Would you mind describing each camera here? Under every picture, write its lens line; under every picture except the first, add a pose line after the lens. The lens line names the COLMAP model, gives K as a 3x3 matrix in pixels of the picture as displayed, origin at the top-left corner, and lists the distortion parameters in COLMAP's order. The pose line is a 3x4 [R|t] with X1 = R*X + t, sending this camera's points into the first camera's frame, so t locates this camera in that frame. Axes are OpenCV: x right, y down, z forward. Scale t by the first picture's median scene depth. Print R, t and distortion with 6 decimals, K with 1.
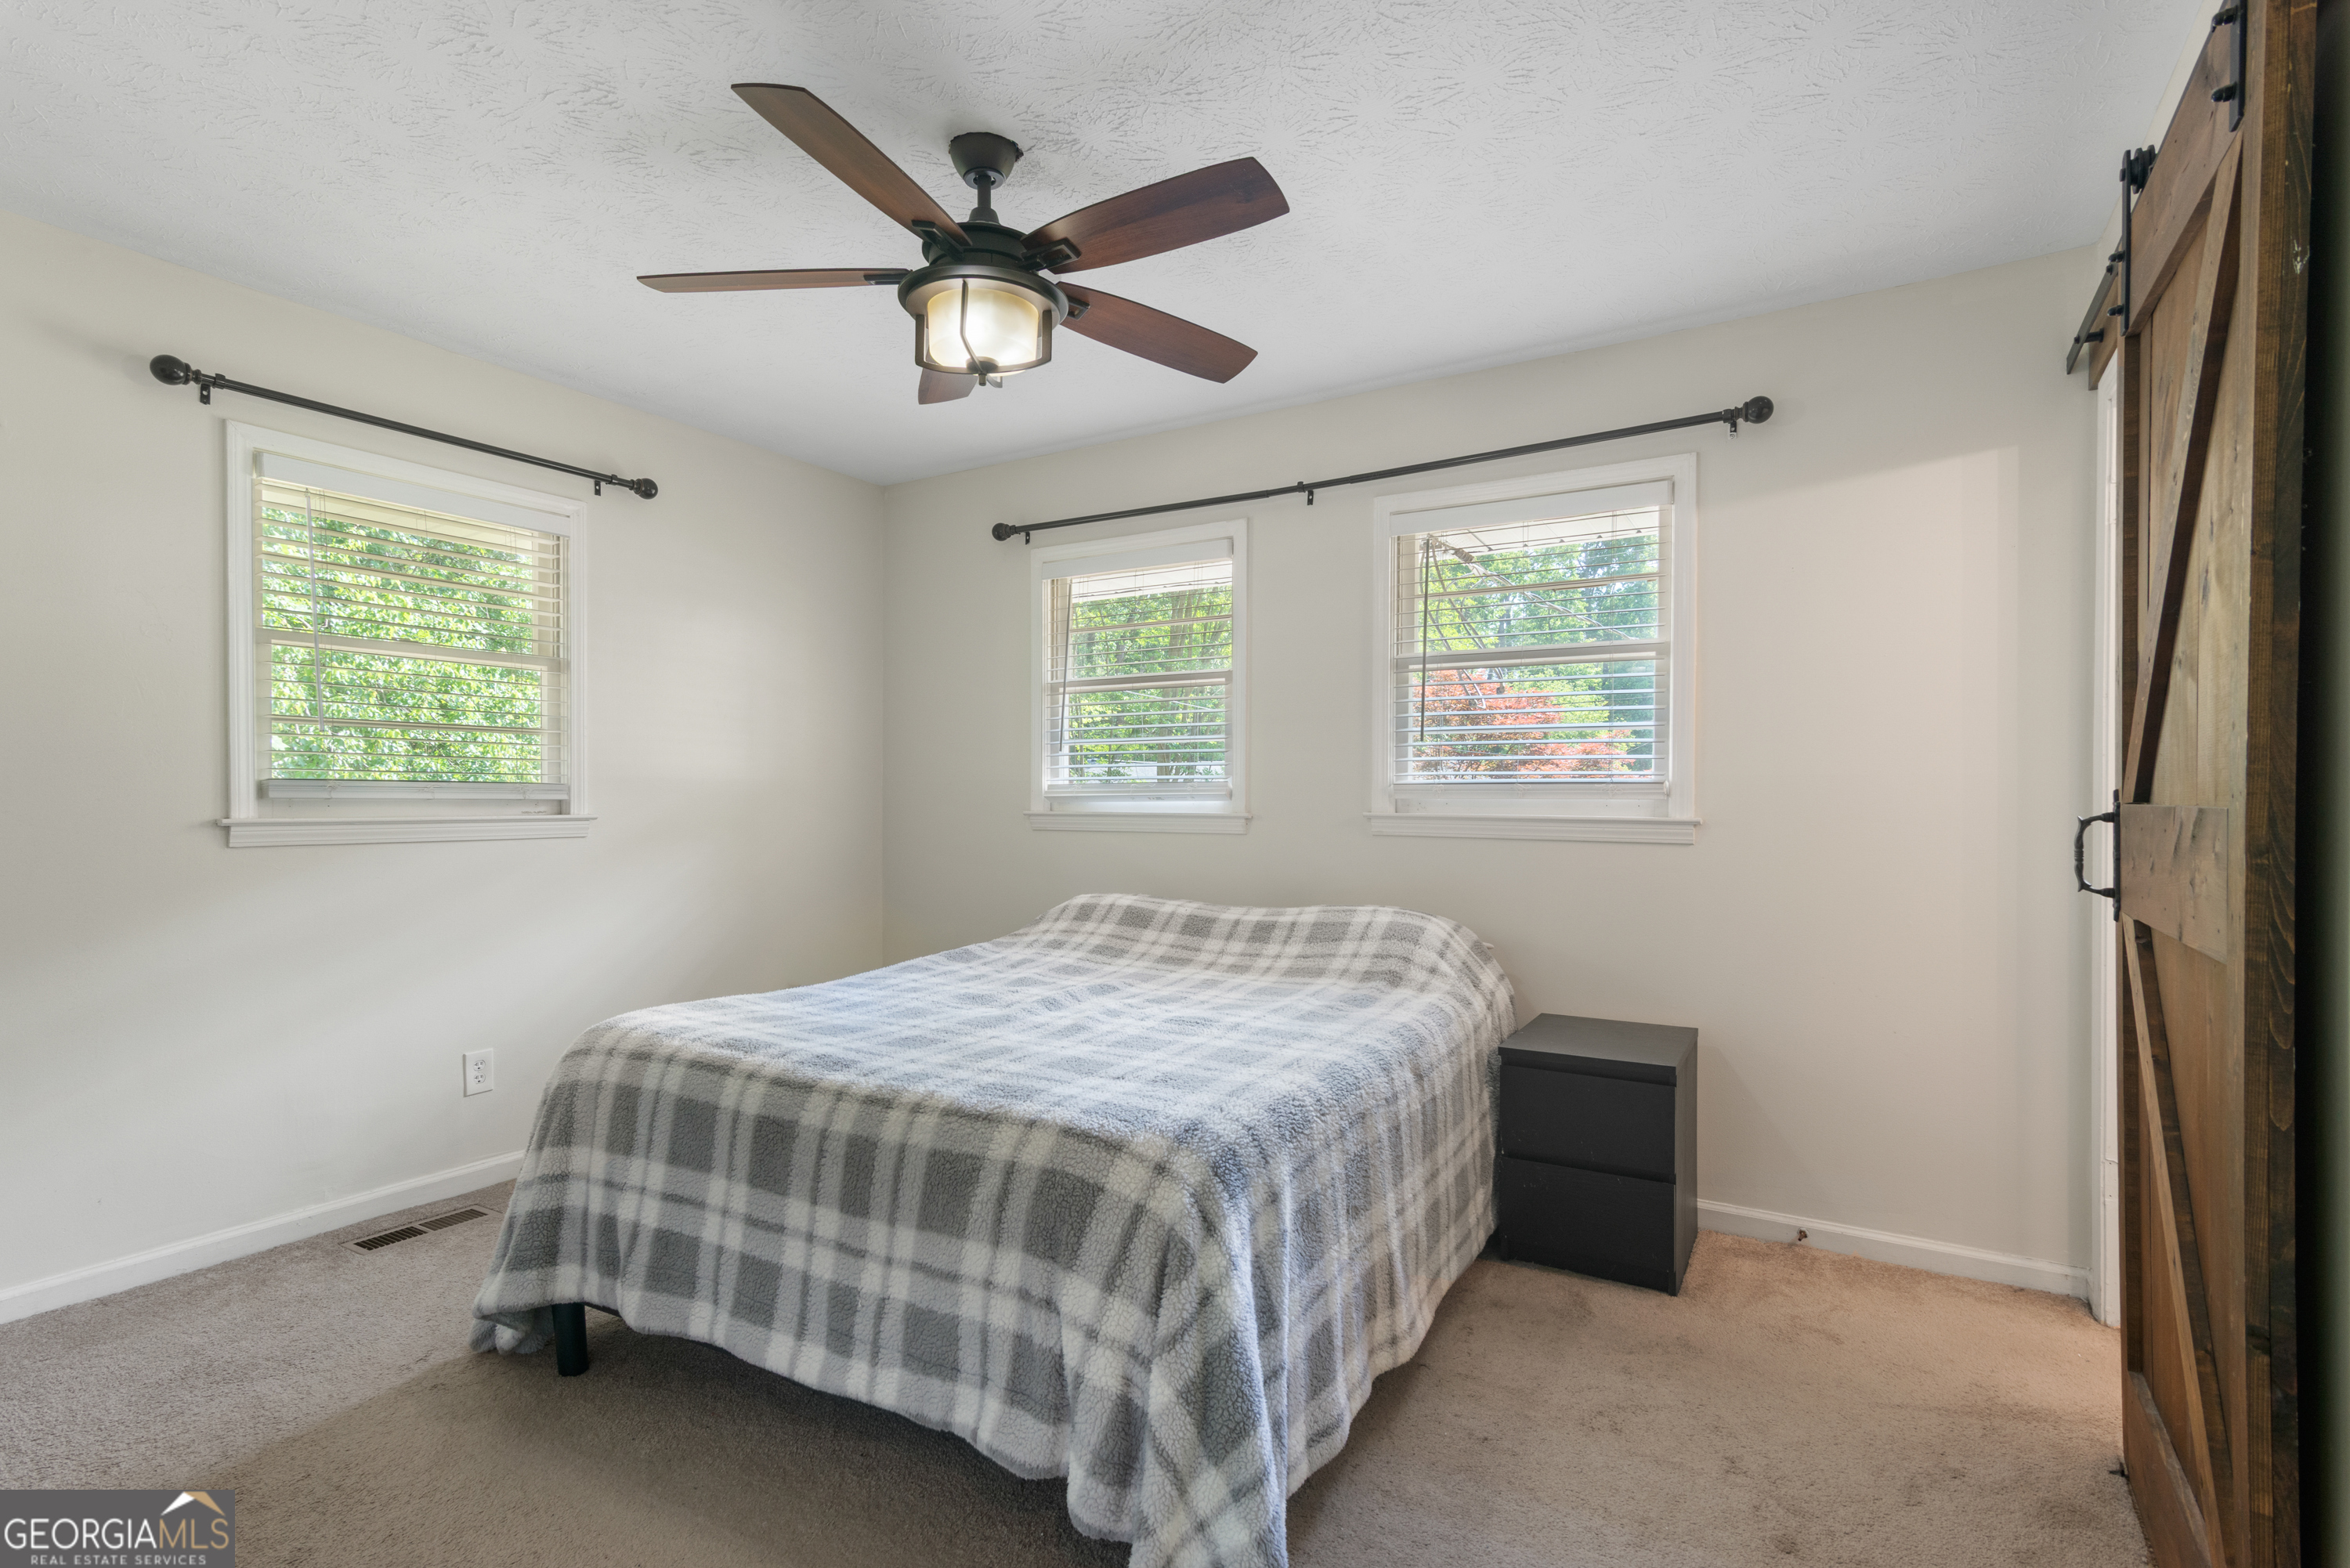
lens RADIAL K [[1161.4, 0, 1167.5], [0, 1161.4, 796.0], [0, 0, 1]] dist [0.010949, -0.000158]
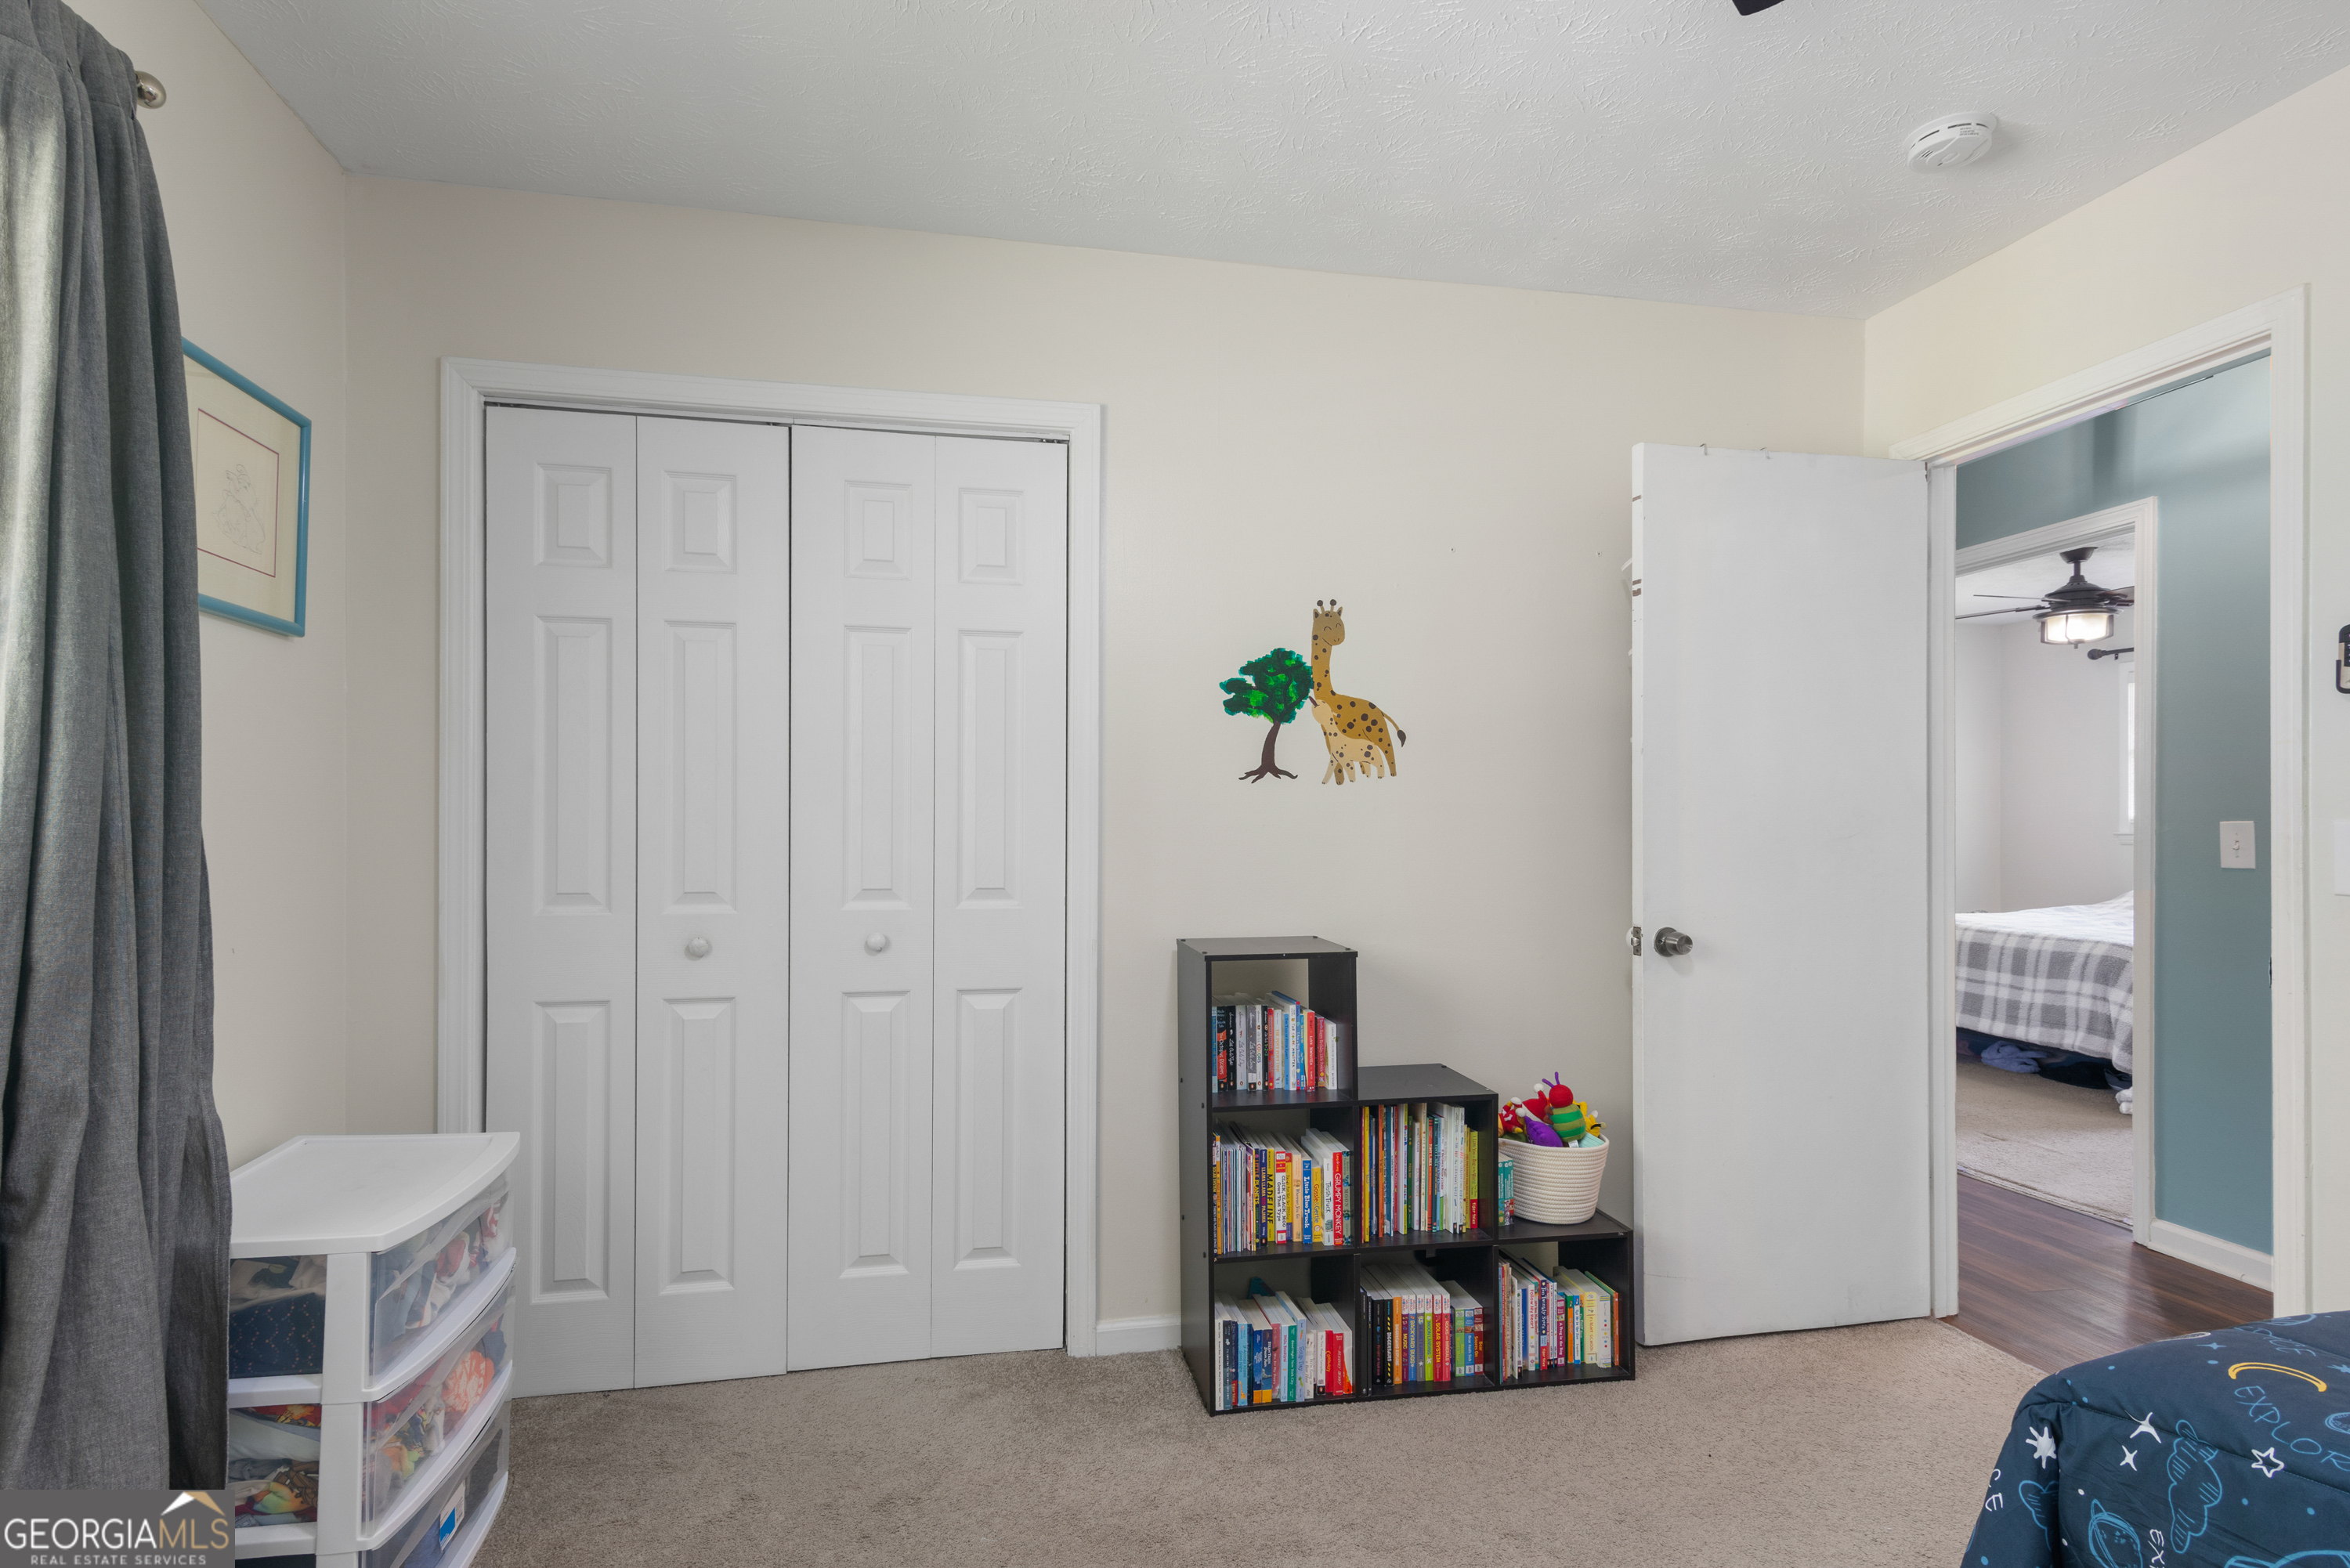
lens RADIAL K [[1161.4, 0, 1175.0], [0, 1161.4, 802.6], [0, 0, 1]] dist [0.010949, -0.000158]
pose [[0.680227, -0.005134, -0.732984, 0.412902], [-0.003976, 0.999935, -0.010693, -0.012409], [0.732991, 0.010188, 0.680162, -2.404265]]
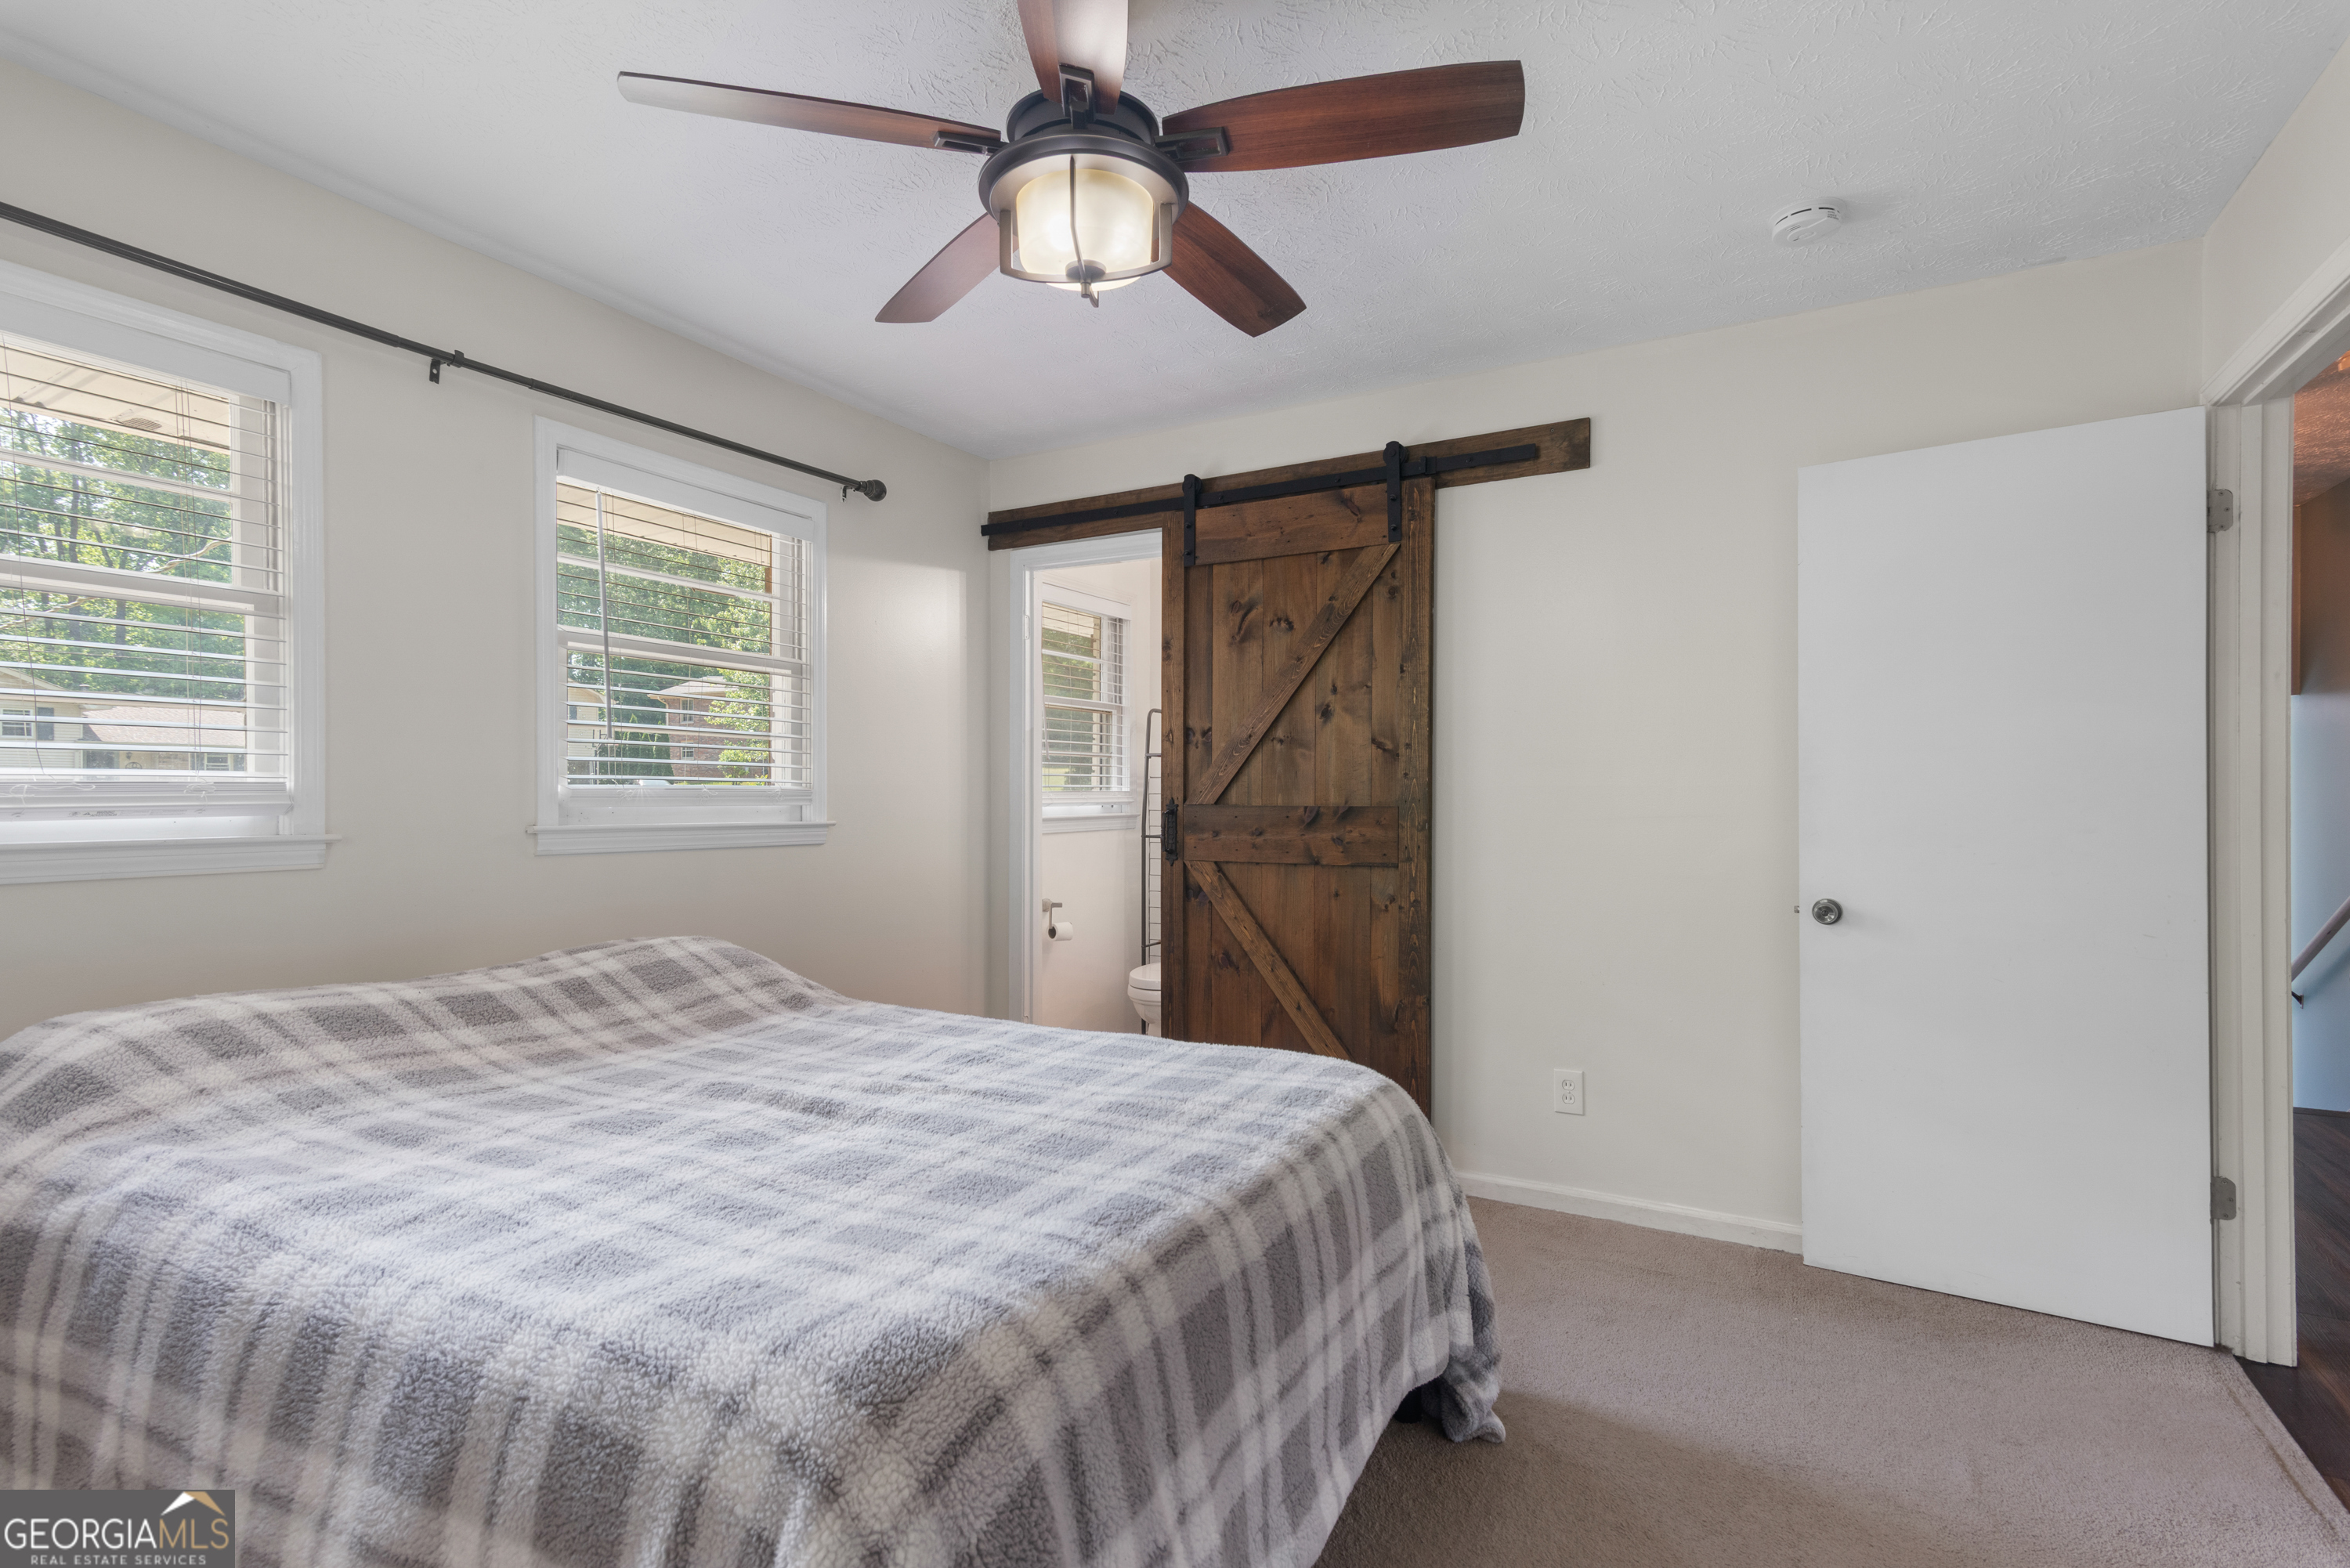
lens RADIAL K [[1161.4, 0, 1162.1], [0, 1161.4, 787.9], [0, 0, 1]] dist [0.010949, -0.000158]
pose [[-0.040660, 0.009249, 0.999130, -1.118447], [0.004729, 0.999948, -0.009064, -0.004184], [-0.999162, 0.004356, -0.040701, 1.145773]]
